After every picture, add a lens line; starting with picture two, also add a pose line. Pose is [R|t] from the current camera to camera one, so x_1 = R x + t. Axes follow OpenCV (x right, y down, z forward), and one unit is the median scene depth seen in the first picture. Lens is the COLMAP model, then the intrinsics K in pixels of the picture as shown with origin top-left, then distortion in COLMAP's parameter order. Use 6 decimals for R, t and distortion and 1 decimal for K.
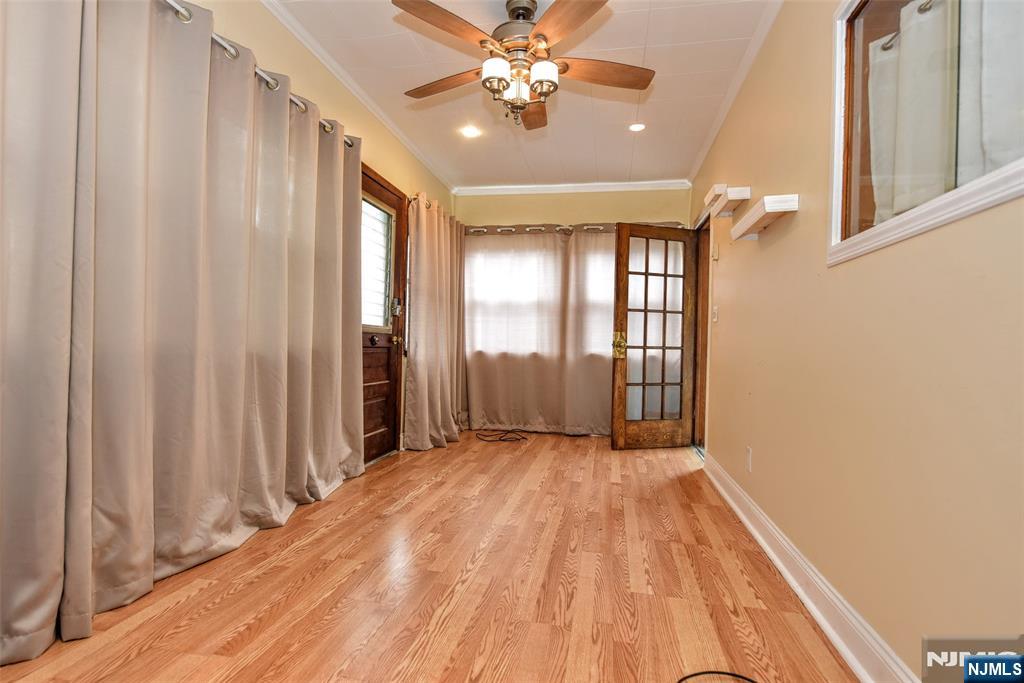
lens RADIAL K [[511.0, 0, 513.0], [0, 511.0, 340.4], [0, 0, 1]] dist [-0.005467, -0.000860]
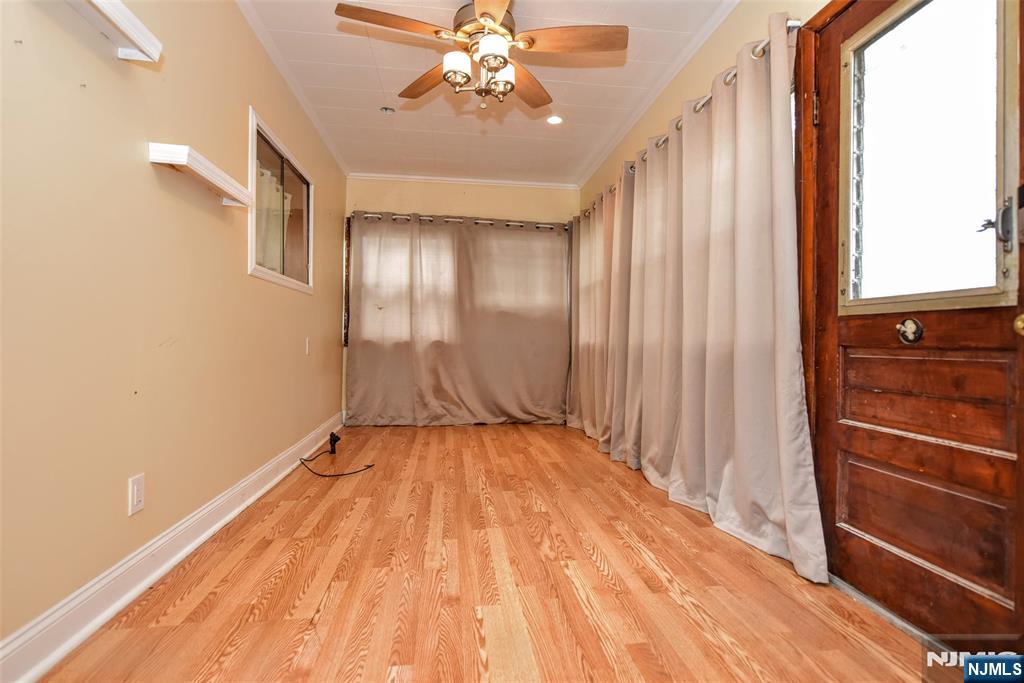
lens RADIAL K [[511.0, 0, 512.6], [0, 511.0, 343.3], [0, 0, 1]] dist [-0.005467, -0.000860]
pose [[-0.951361, -0.034864, -0.306101, 0.234407], [-0.032477, 0.999389, -0.012891, 0.038683], [0.306363, -0.002323, -0.951912, 1.909424]]
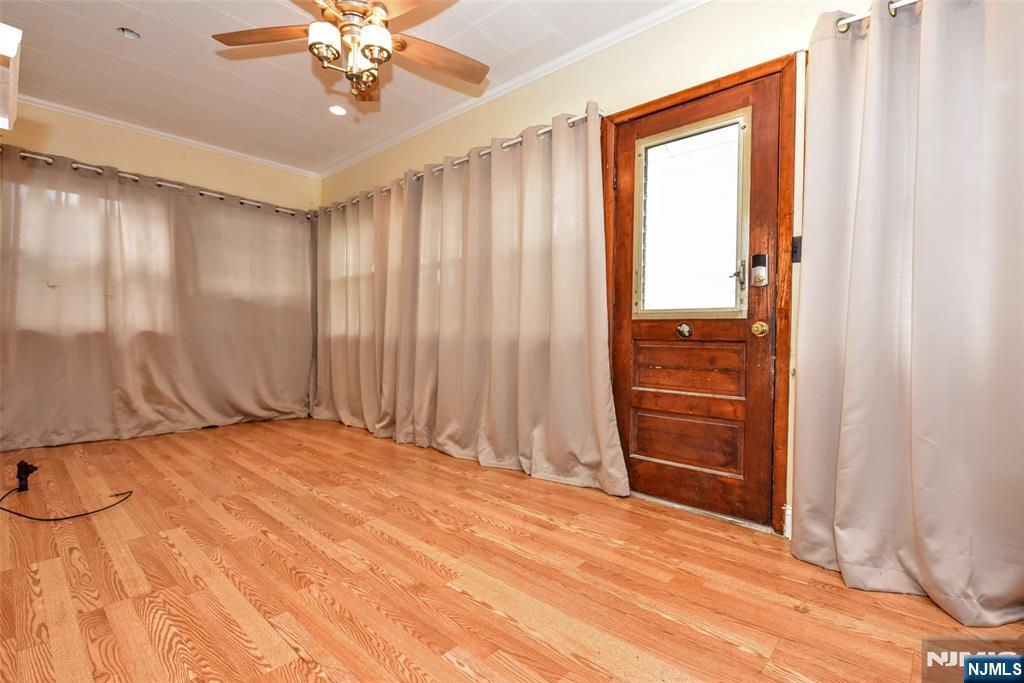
lens RADIAL K [[476.2, 0, 514.1], [0, 476.2, 342.8], [0, 0, 1]] dist [-0.005251, -0.001508]
pose [[-0.527531, -0.022313, -0.849243, 0.581092], [-0.021211, 0.999689, -0.013090, 0.044701], [0.849271, 0.011108, -0.527840, 1.689935]]
